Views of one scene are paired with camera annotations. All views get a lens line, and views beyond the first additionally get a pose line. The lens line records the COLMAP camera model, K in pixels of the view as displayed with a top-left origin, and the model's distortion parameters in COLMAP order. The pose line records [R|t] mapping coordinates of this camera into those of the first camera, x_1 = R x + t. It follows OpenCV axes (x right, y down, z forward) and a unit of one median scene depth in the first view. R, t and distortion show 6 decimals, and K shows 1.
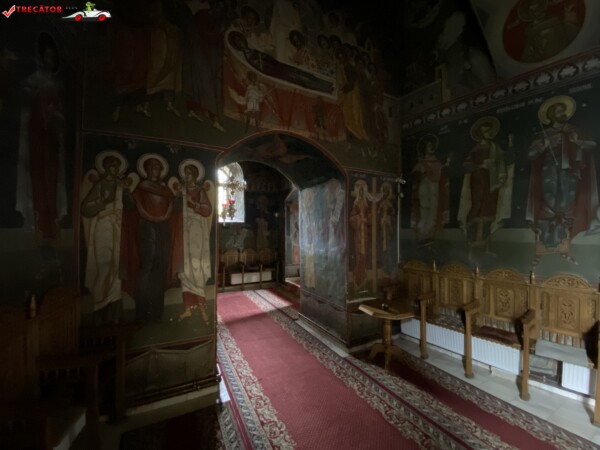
lens RADIAL K [[241.5, 0, 299.7], [0, 241.5, 228.5], [0, 0, 1]] dist [0.010719, -0.008883]
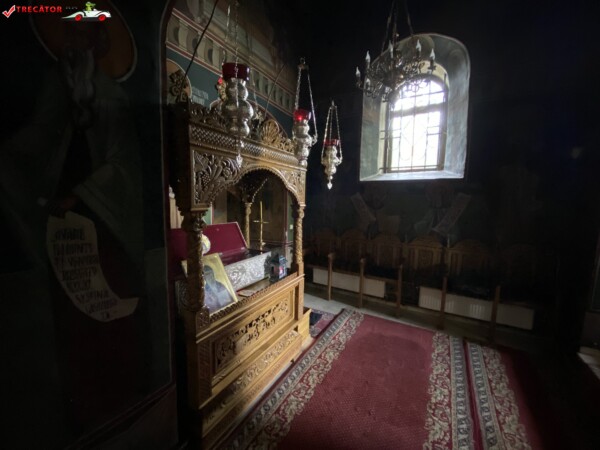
lens RADIAL K [[241.5, 0, 301.0], [0, 241.5, 226.4], [0, 0, 1]] dist [0.010719, -0.008883]
pose [[0.487507, 0.105193, -0.866759, 0.016280], [0.007103, 0.992205, 0.124412, 0.003579], [0.873090, -0.066809, 0.482960, 0.535540]]
